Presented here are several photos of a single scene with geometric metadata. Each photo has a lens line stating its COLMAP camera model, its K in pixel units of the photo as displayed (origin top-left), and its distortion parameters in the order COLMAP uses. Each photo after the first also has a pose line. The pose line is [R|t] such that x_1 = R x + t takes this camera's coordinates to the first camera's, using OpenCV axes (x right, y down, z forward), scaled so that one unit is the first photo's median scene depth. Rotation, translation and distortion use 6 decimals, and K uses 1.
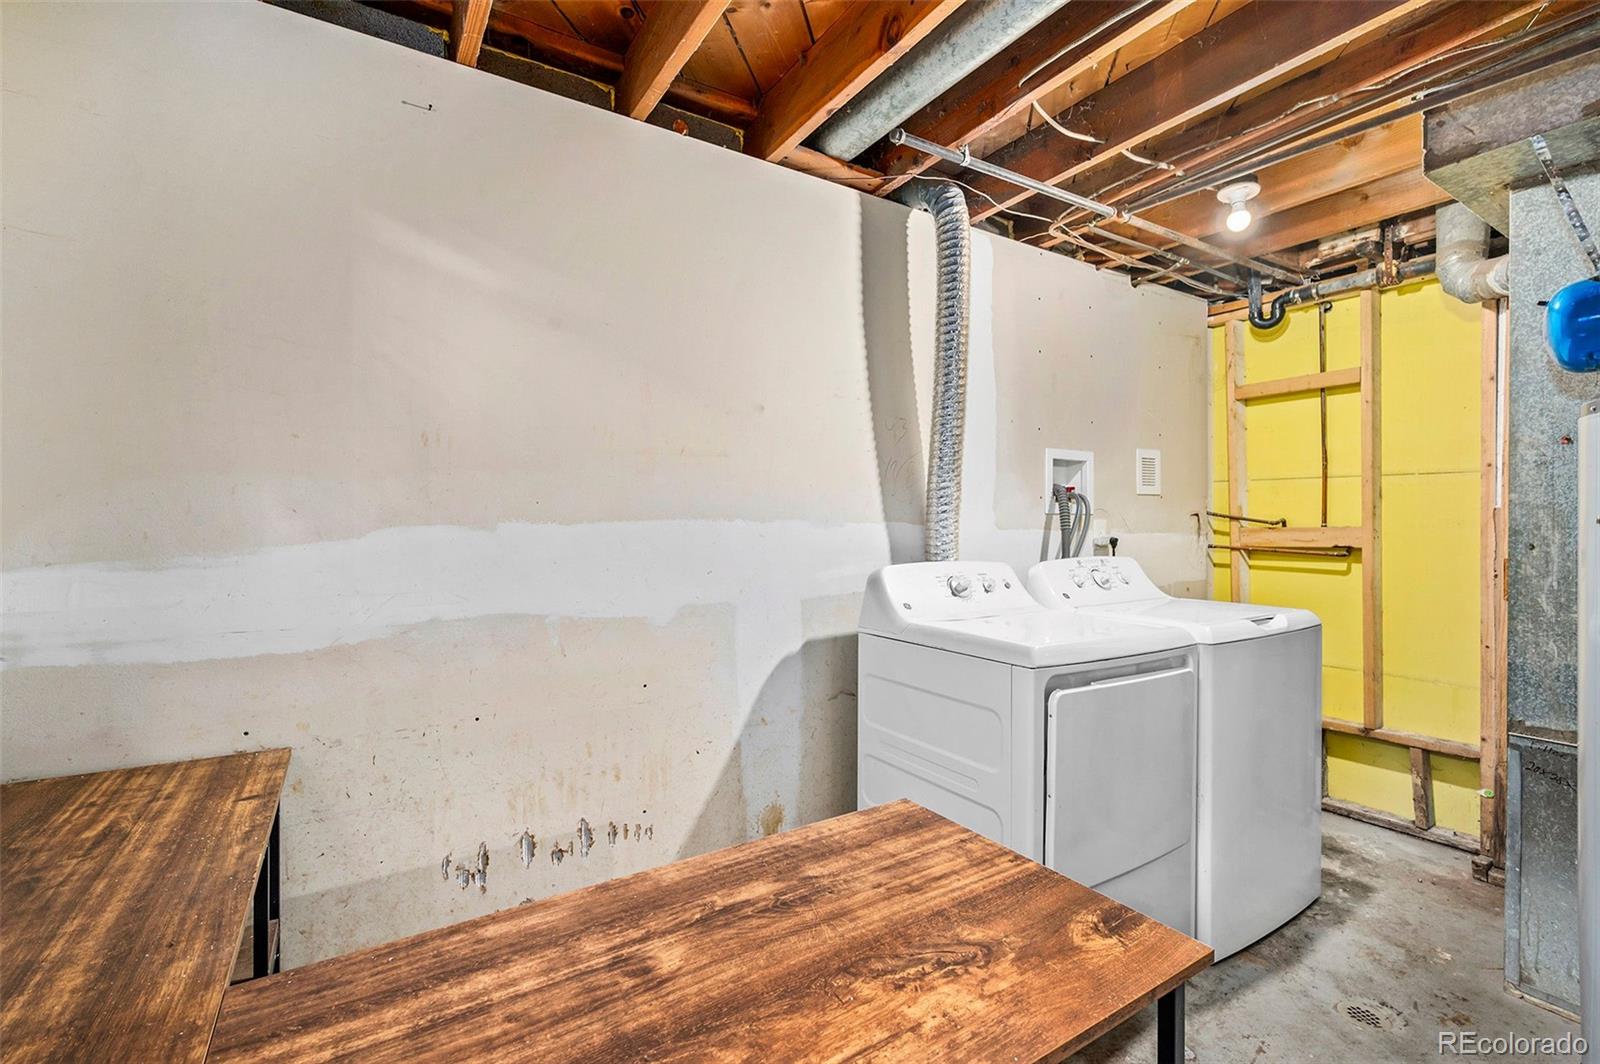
lens RADIAL K [[705.8, 0, 802.9], [0, 705.8, 527.3], [0, 0, 1]] dist [0.001821, 0.000278]
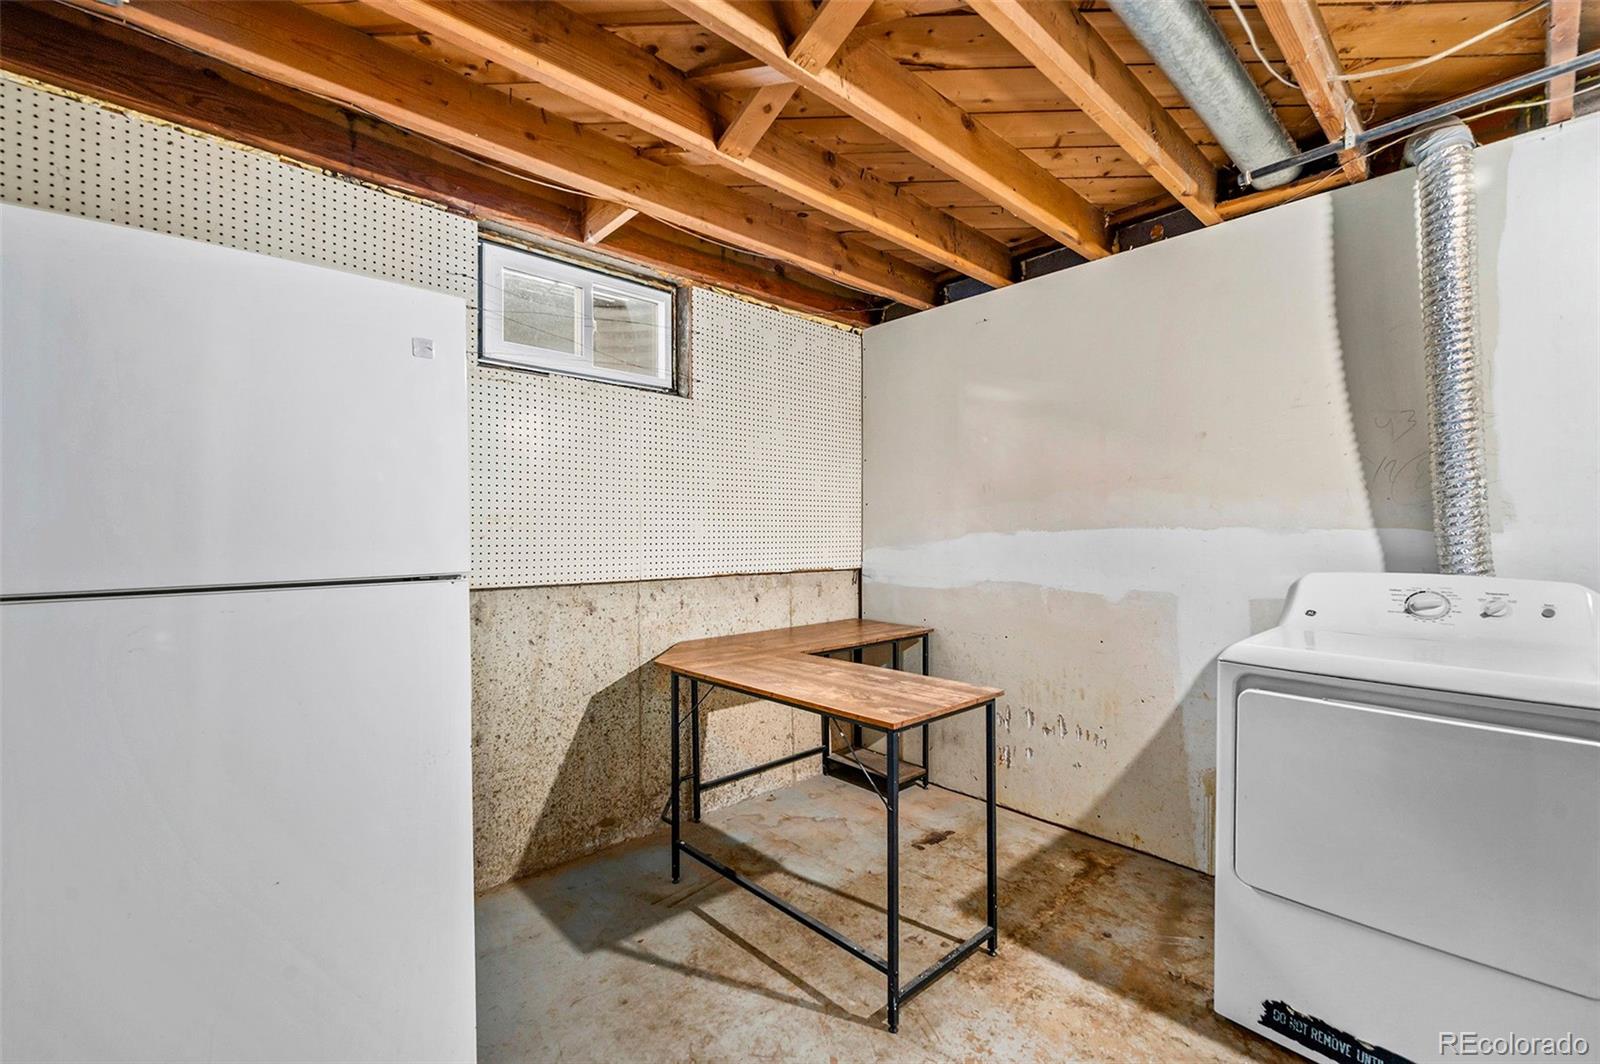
lens RADIAL K [[705.8, 0, 807.2], [0, 705.8, 533.9], [0, 0, 1]] dist [0.001821, 0.000278]
pose [[0.187770, 0.002568, -0.982210, 1.203795], [-0.000708, 0.999997, 0.002479, -0.002760], [0.982213, 0.000230, 0.187771, 0.137141]]
